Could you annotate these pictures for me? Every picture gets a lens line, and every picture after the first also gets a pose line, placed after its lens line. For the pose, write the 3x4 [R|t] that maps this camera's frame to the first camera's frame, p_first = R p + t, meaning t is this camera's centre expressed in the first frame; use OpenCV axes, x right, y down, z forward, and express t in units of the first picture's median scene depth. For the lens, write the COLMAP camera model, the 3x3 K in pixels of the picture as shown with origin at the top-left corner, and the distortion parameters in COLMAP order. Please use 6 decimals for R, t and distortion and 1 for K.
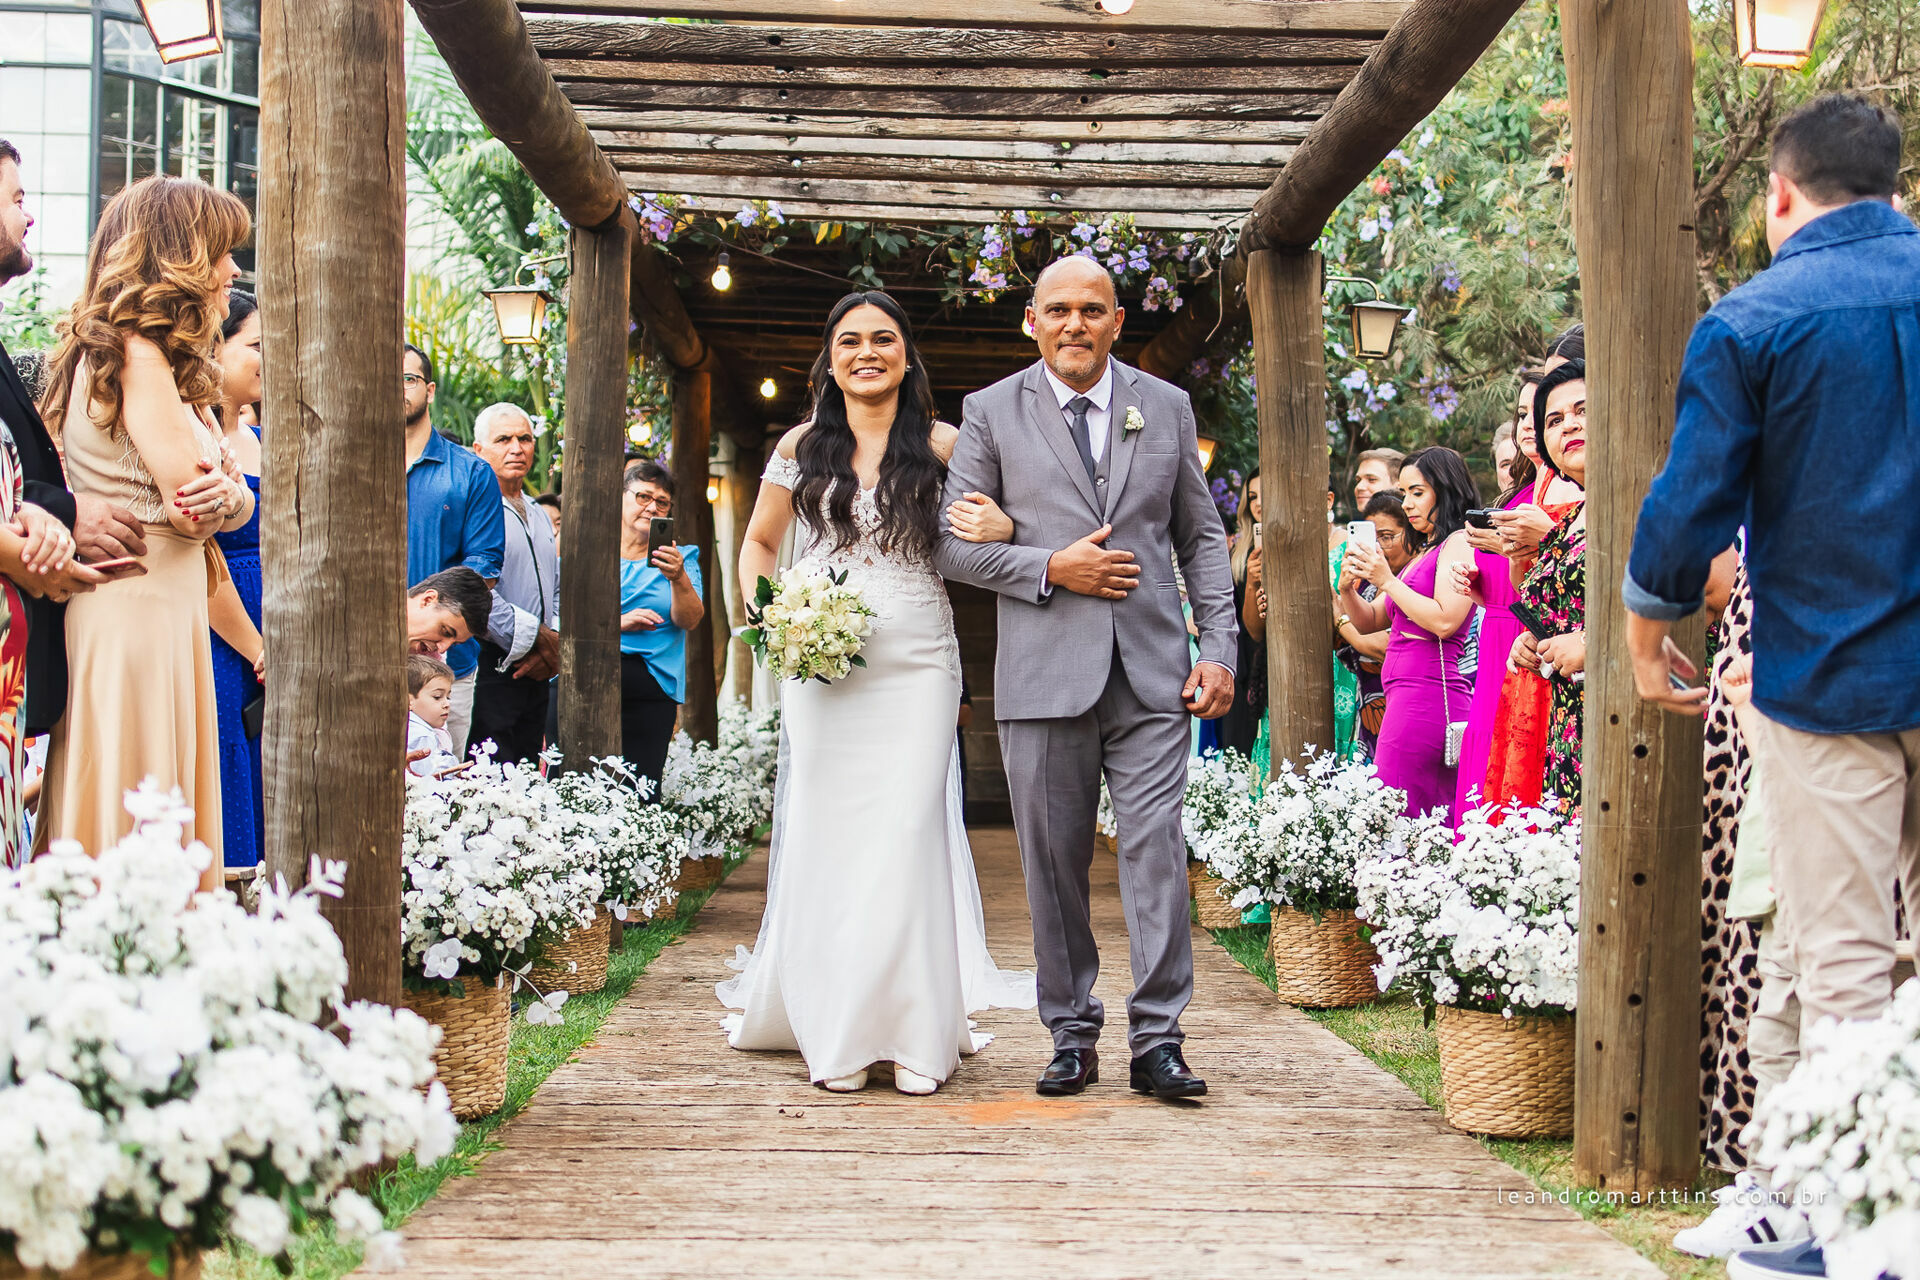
lens RADIAL K [[3071.7, 0, 960.0], [0, 3071.7, 640.0], [0, 0, 1]] dist [0.050050, 0.155778]
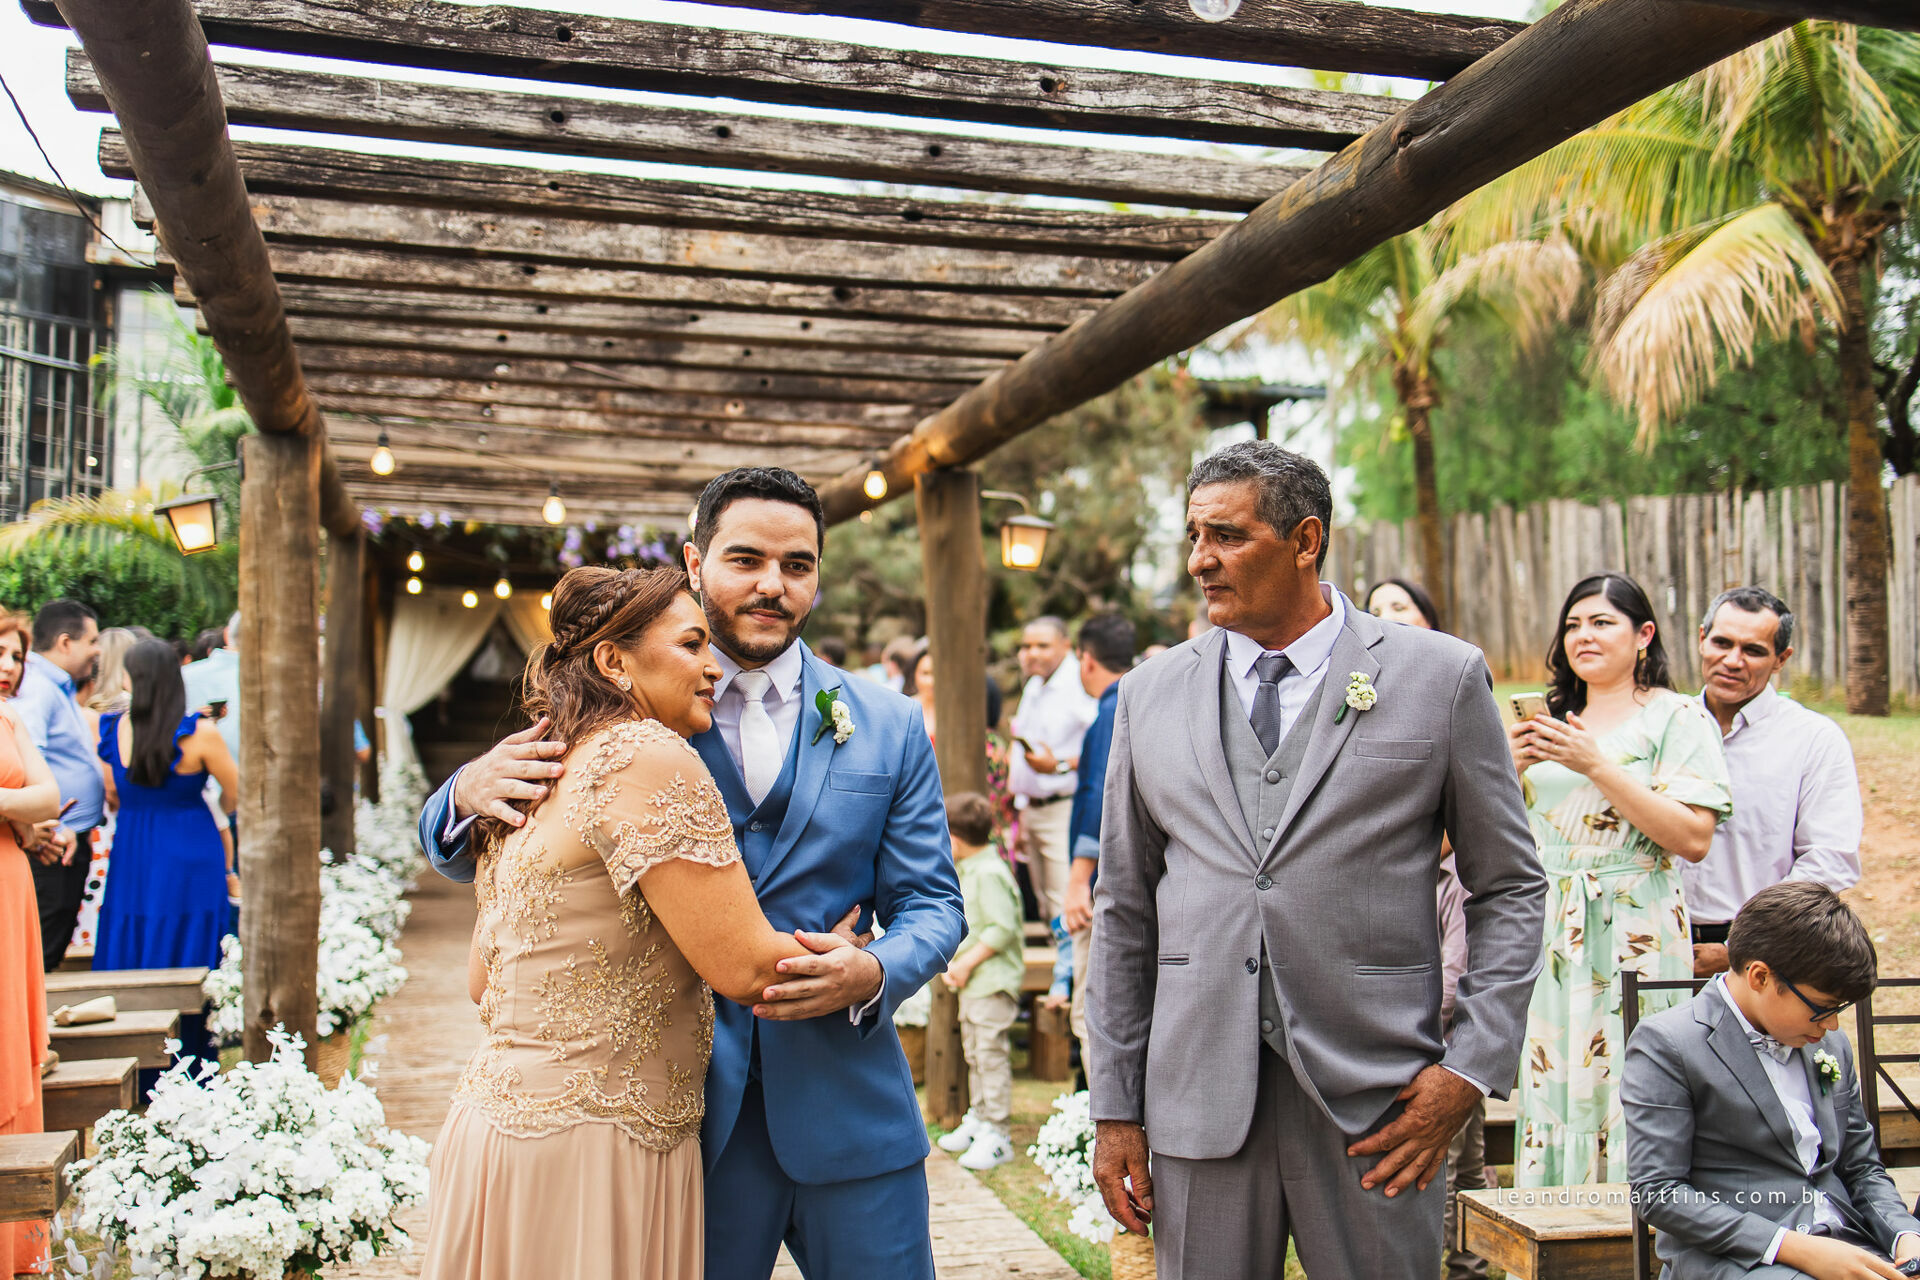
lens RADIAL K [[1881.0, 0, 952.4], [0, 1881.0, 653.5], [0, 0, 1]] dist [0.027161, -0.026092]
pose [[0.970647, 0.006186, 0.240431, -0.085125], [-0.003781, 0.999938, -0.010466, -0.121320], [-0.240481, 0.009249, 0.970610, -0.207114]]
